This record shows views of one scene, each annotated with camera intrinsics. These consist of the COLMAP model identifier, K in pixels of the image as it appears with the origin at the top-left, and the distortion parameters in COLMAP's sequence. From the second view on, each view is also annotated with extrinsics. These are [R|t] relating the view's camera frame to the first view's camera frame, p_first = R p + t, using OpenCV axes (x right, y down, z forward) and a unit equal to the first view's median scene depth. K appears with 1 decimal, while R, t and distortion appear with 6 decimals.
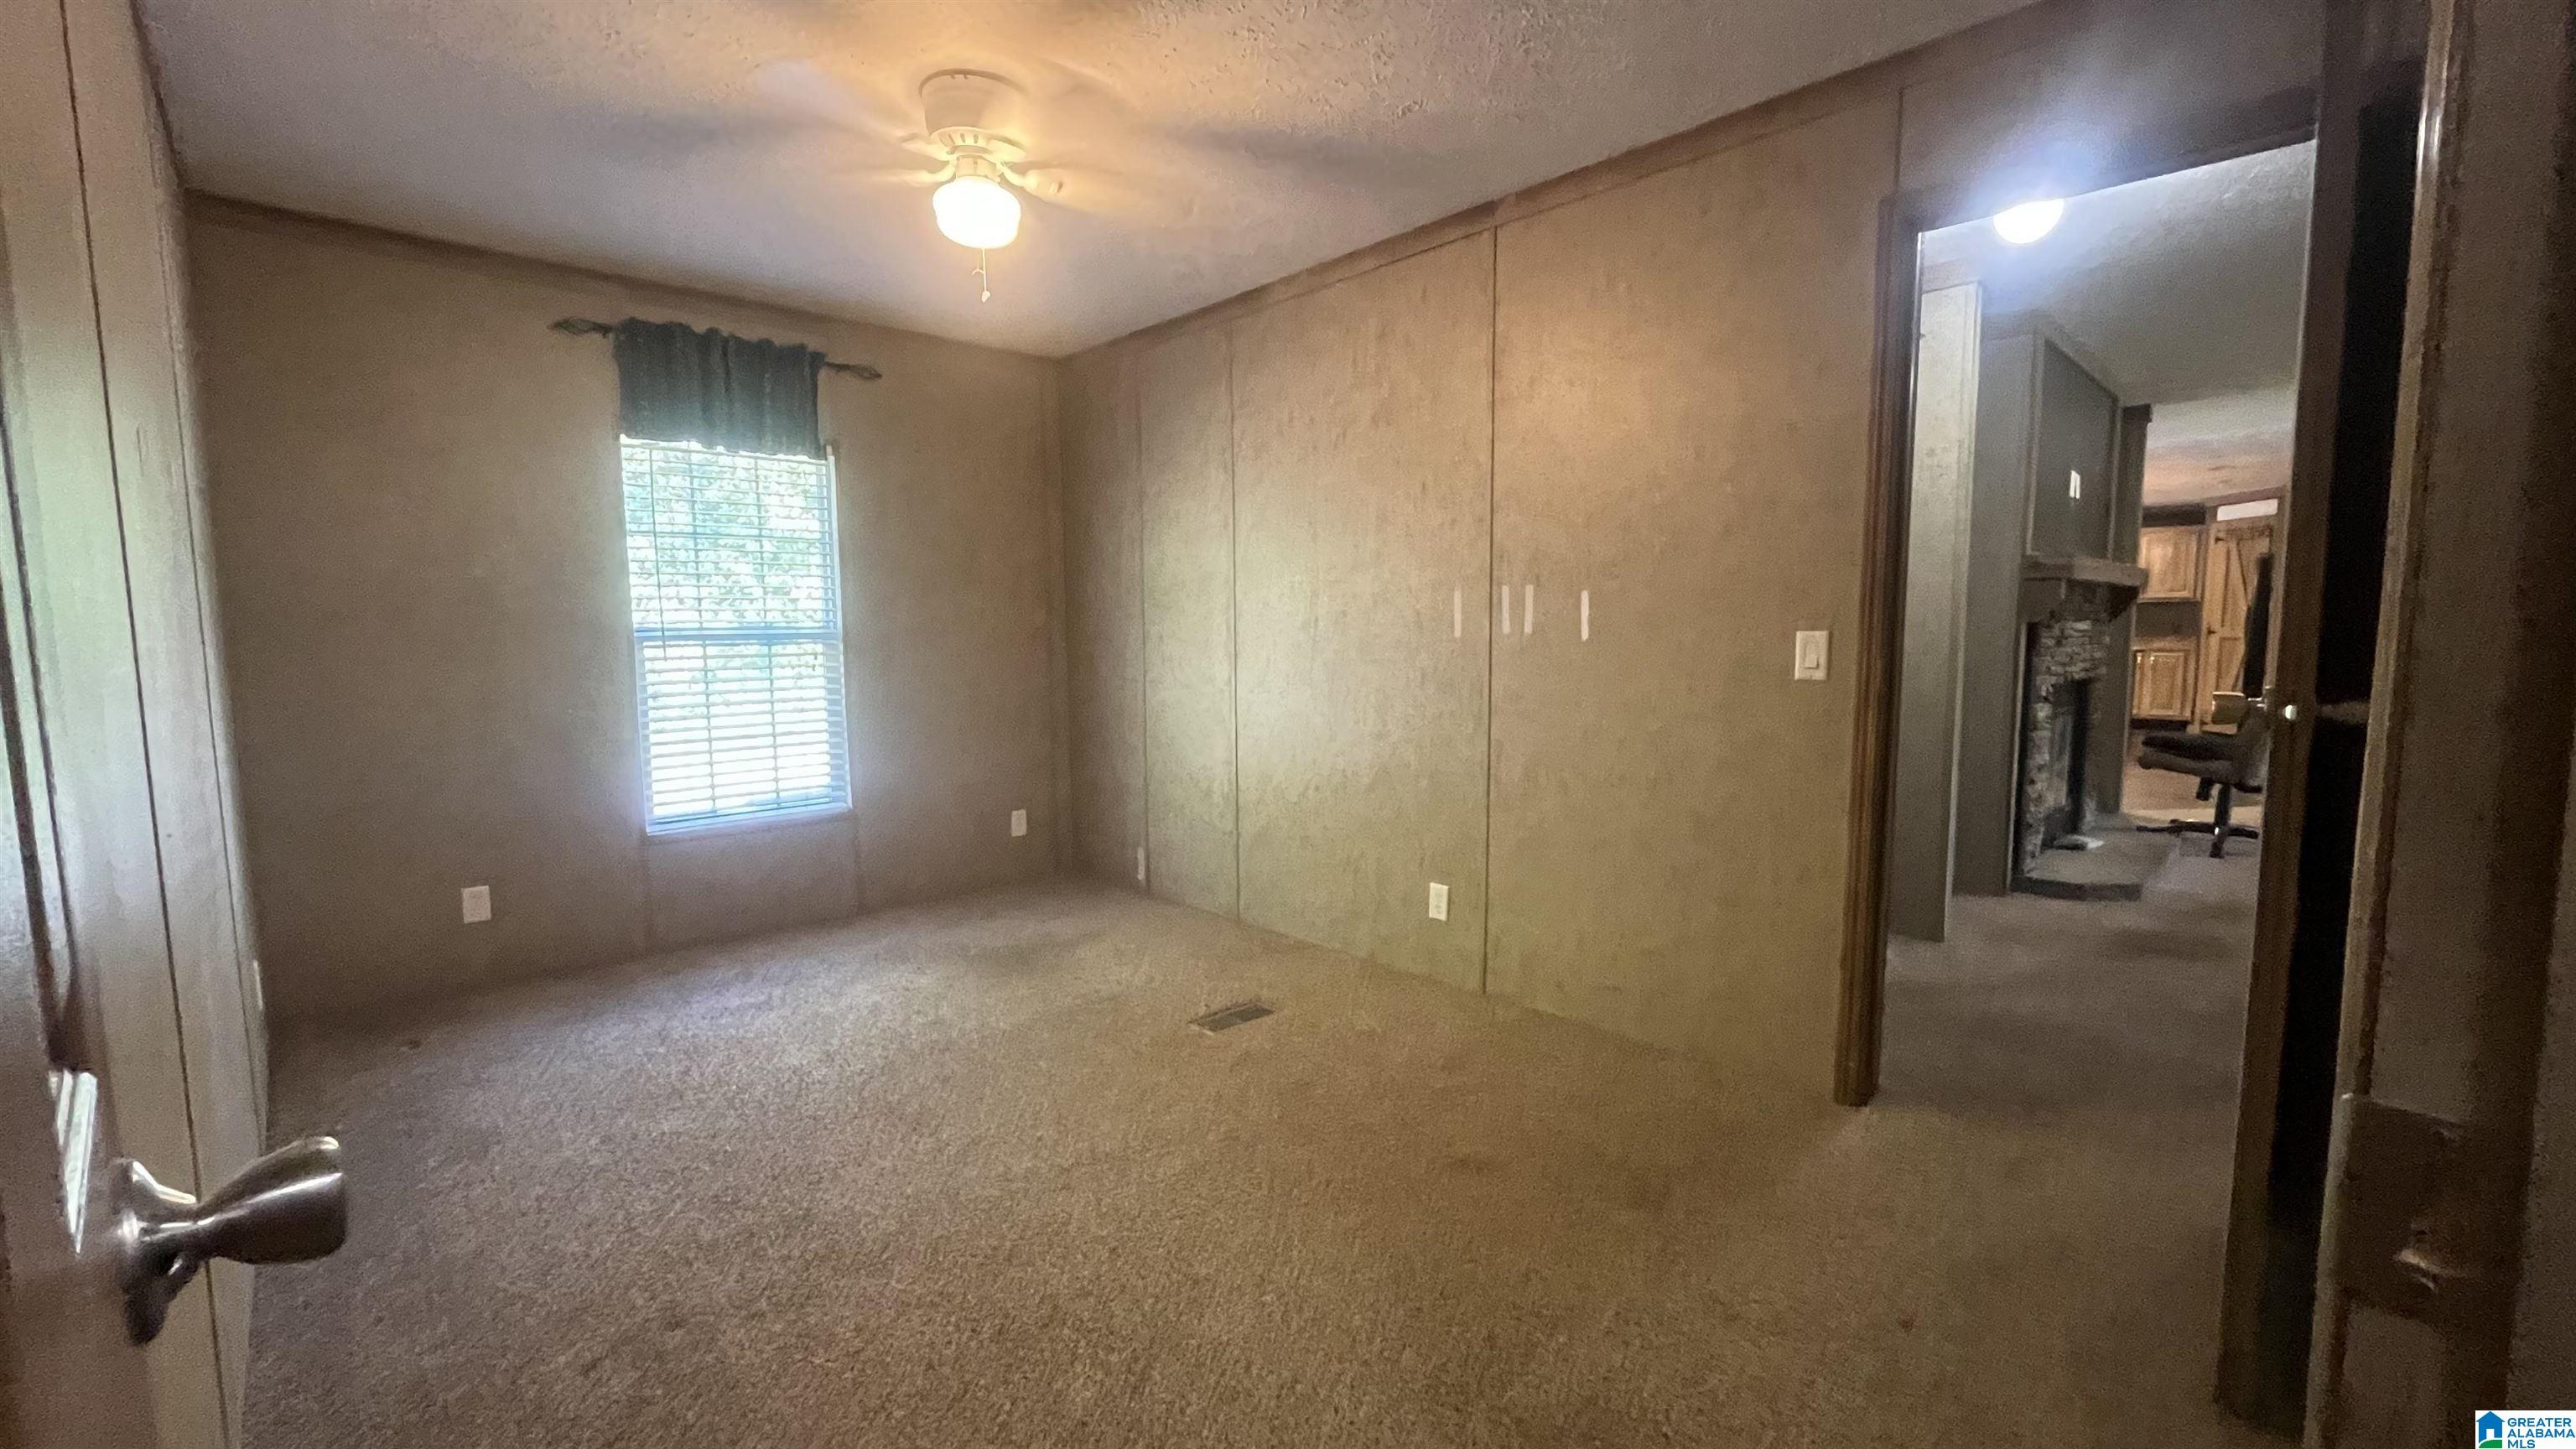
lens RADIAL K [[1039.6, 0, 1300.3], [0, 1039.6, 722.1], [0, 0, 1]] dist [-0.002275, -0.000864]
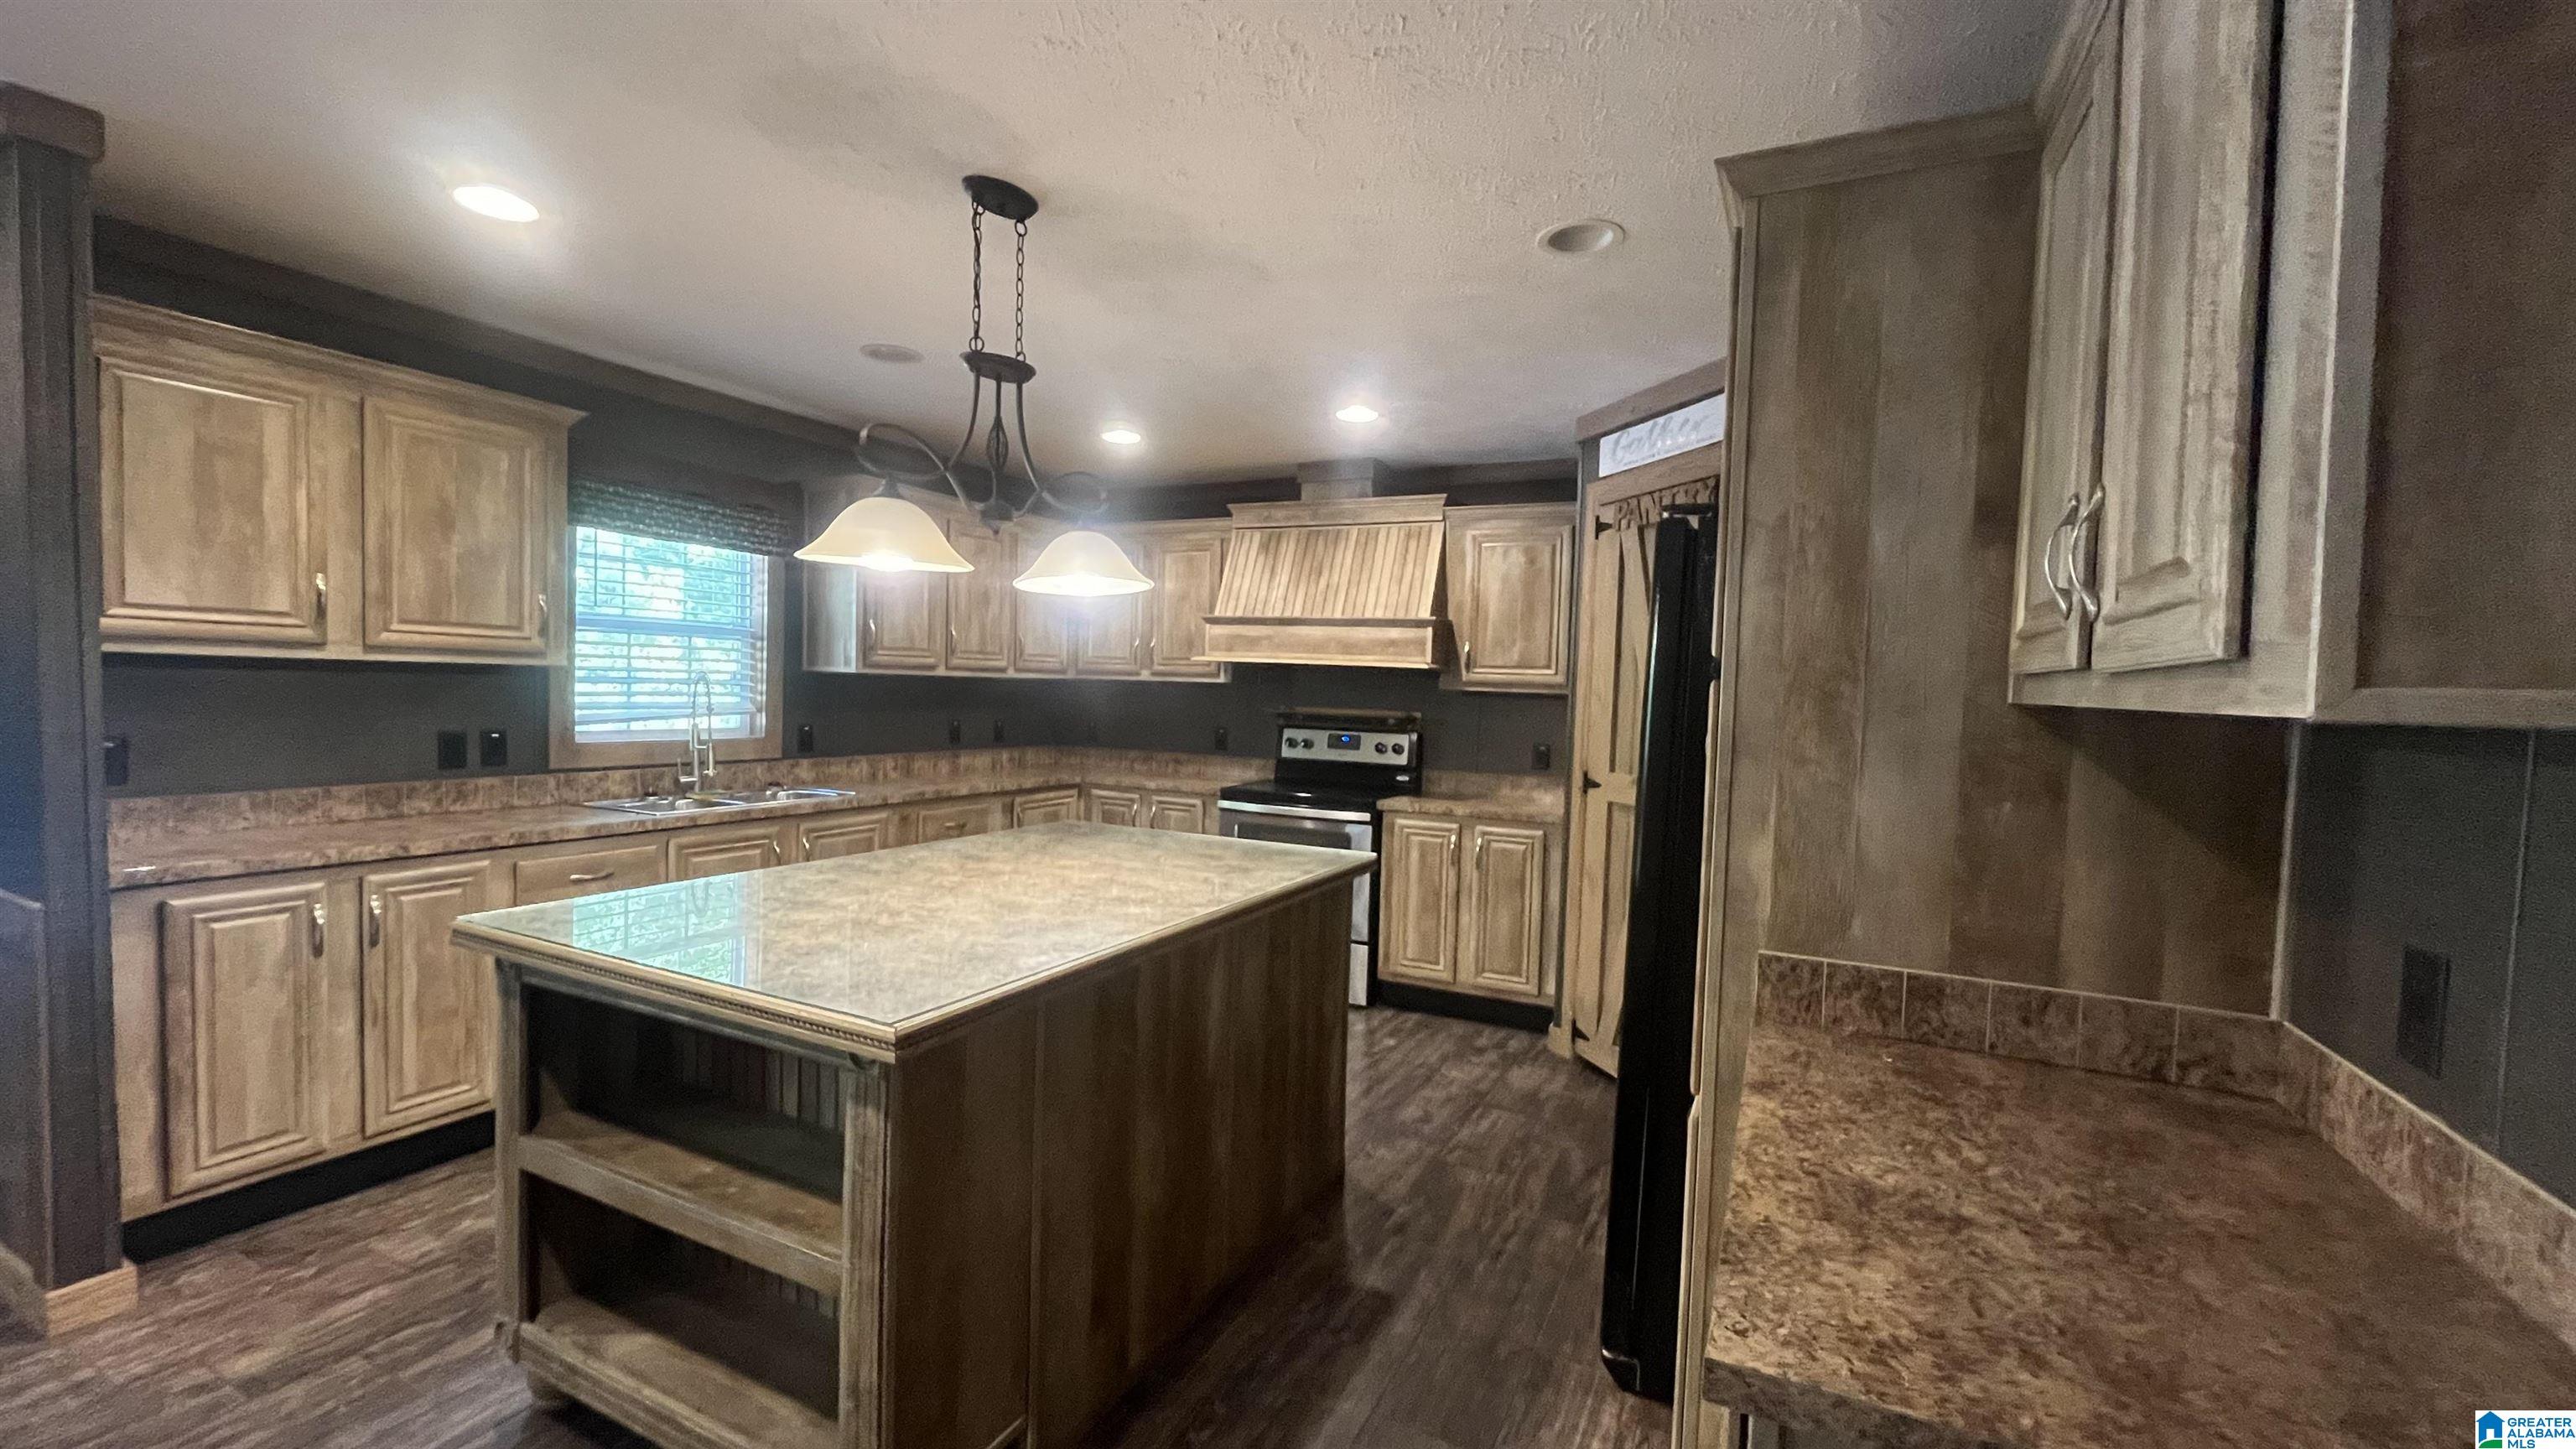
lens RADIAL K [[1039.6, 0, 1286.7], [0, 1039.6, 727.8], [0, 0, 1]] dist [-0.002275, -0.000864]
pose [[0.939553, 0.024274, 0.341542, 0.630642], [-0.004472, 0.998269, -0.058646, -0.080918], [-0.342375, 0.053574, 0.938035, 0.670329]]
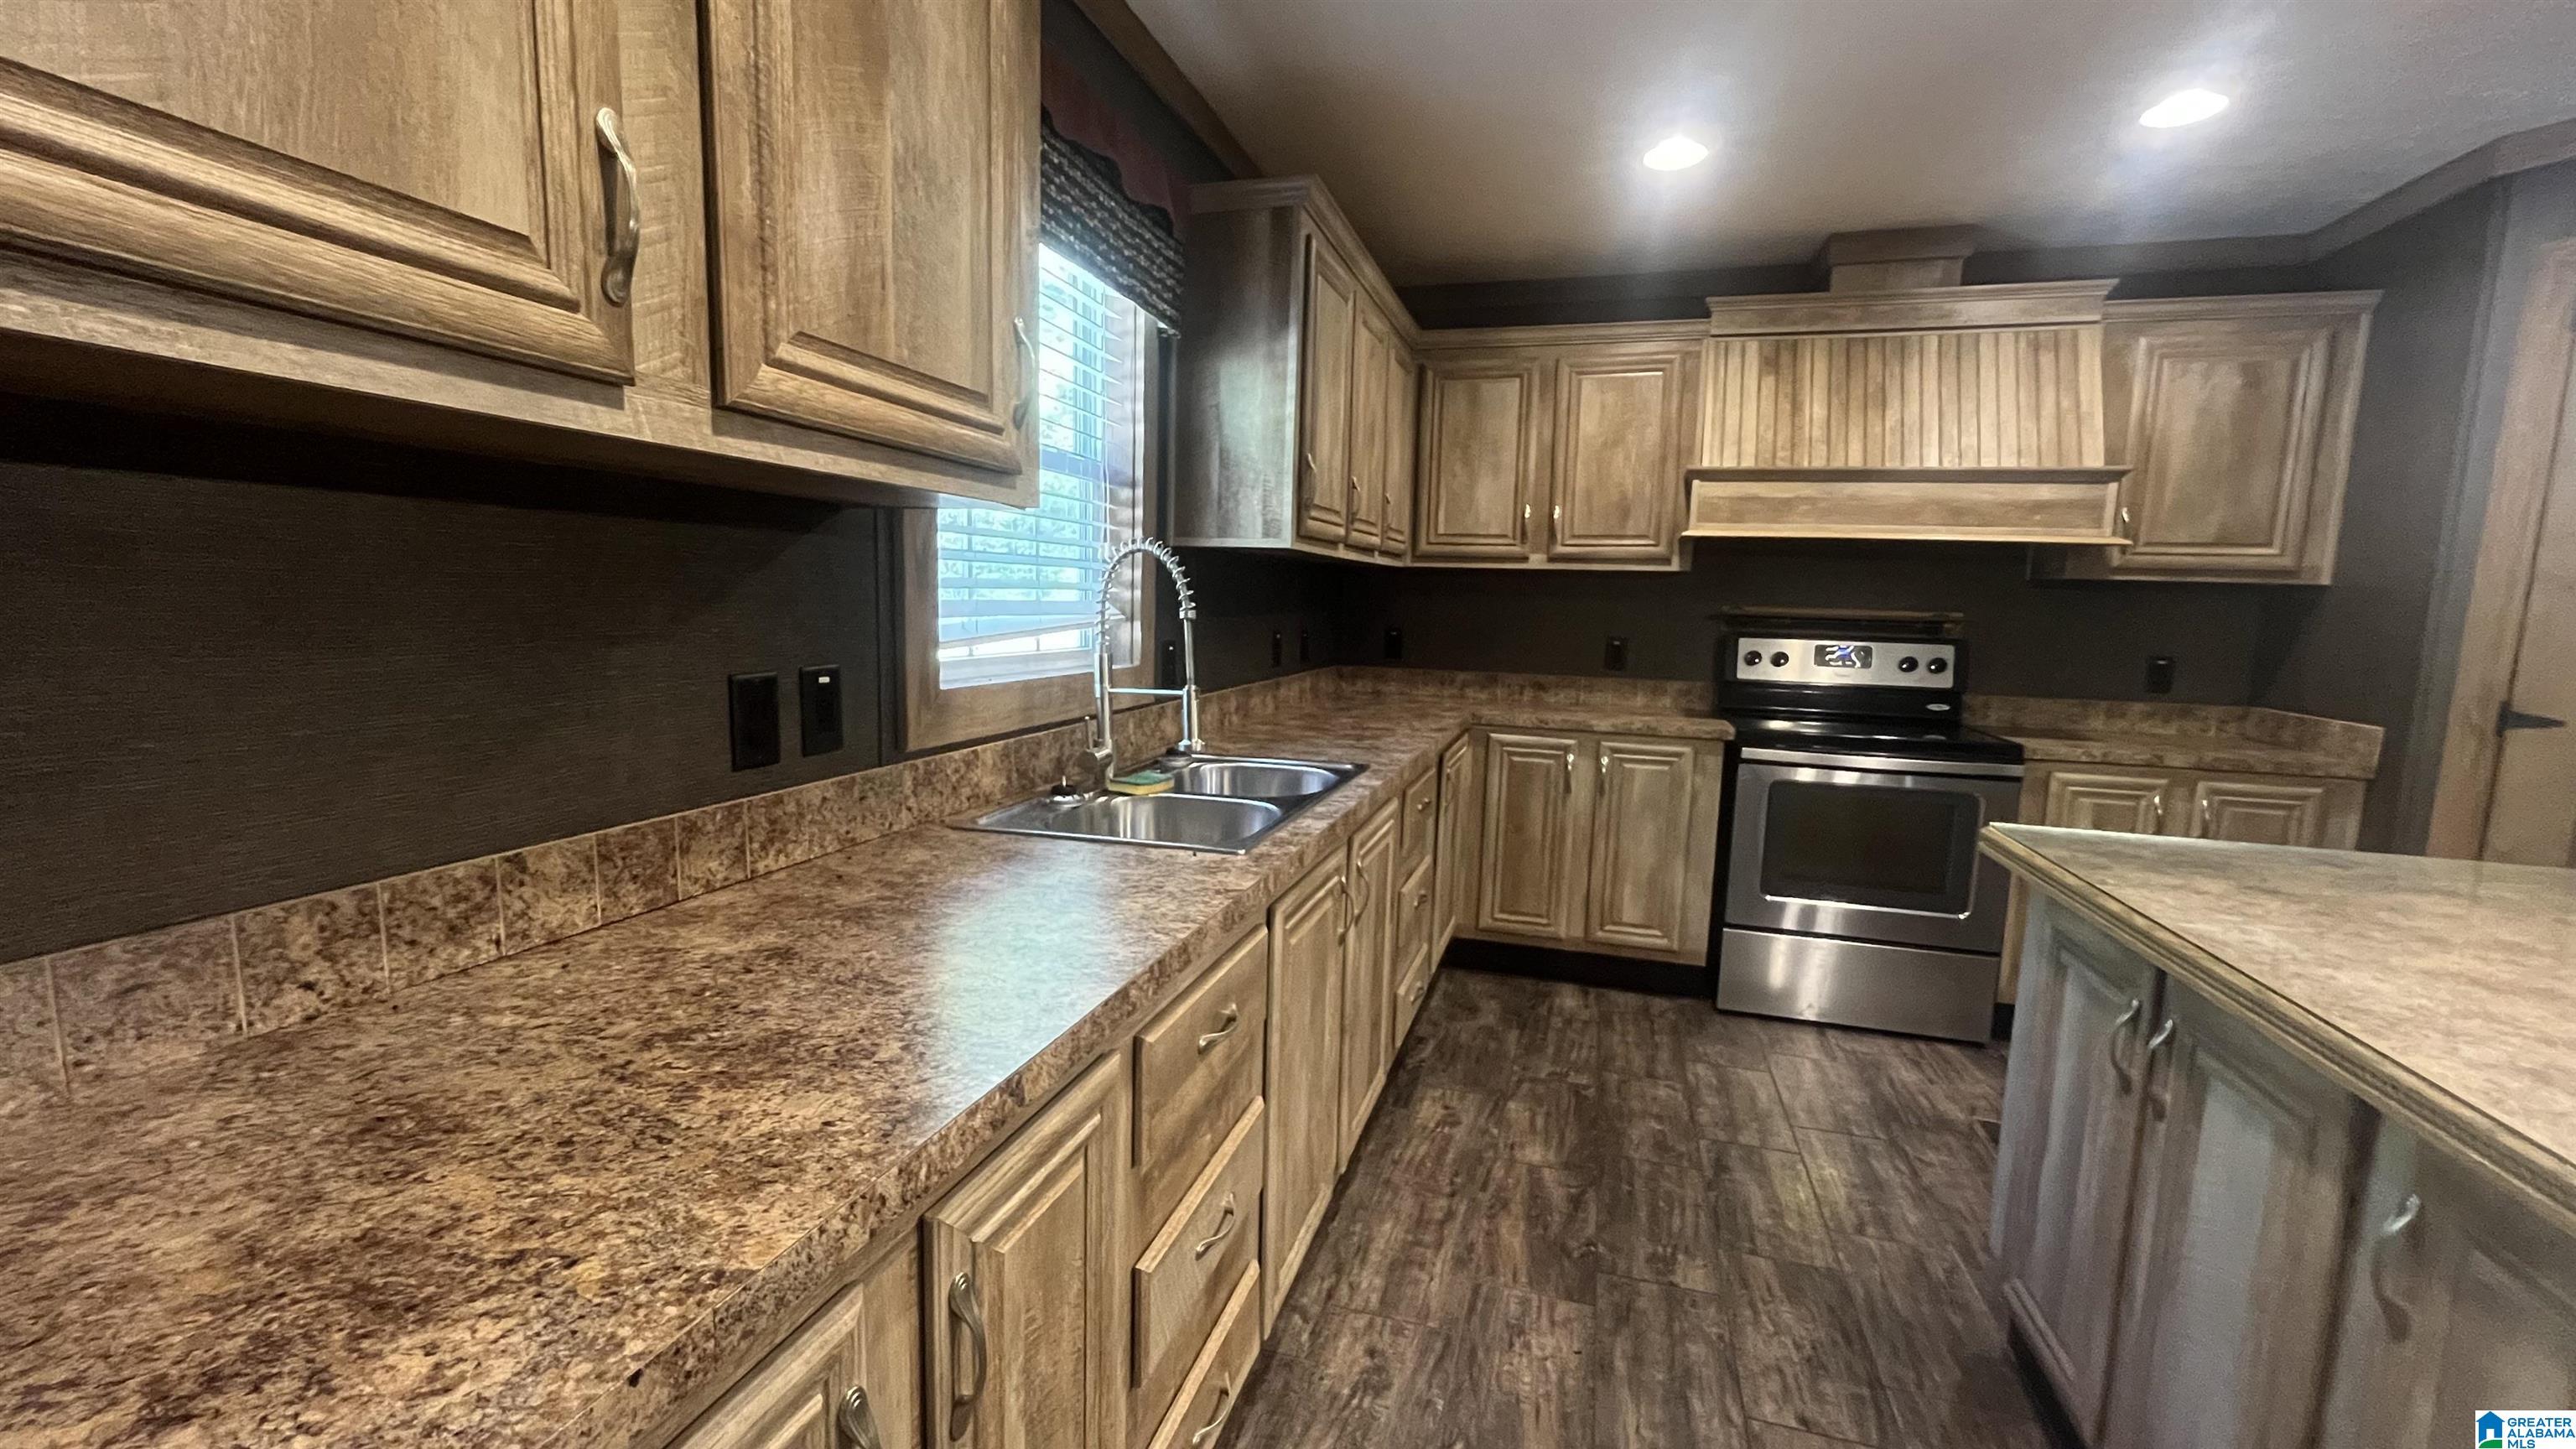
lens RADIAL K [[1039.6, 0, 1287.7], [0, 1039.6, 728.0], [0, 0, 1]] dist [-0.002275, -0.000864]
pose [[0.872149, -0.029854, 0.488329, 0.503203], [0.015543, 0.999323, 0.033336, -0.093008], [-0.488993, -0.021484, 0.872023, 0.897518]]
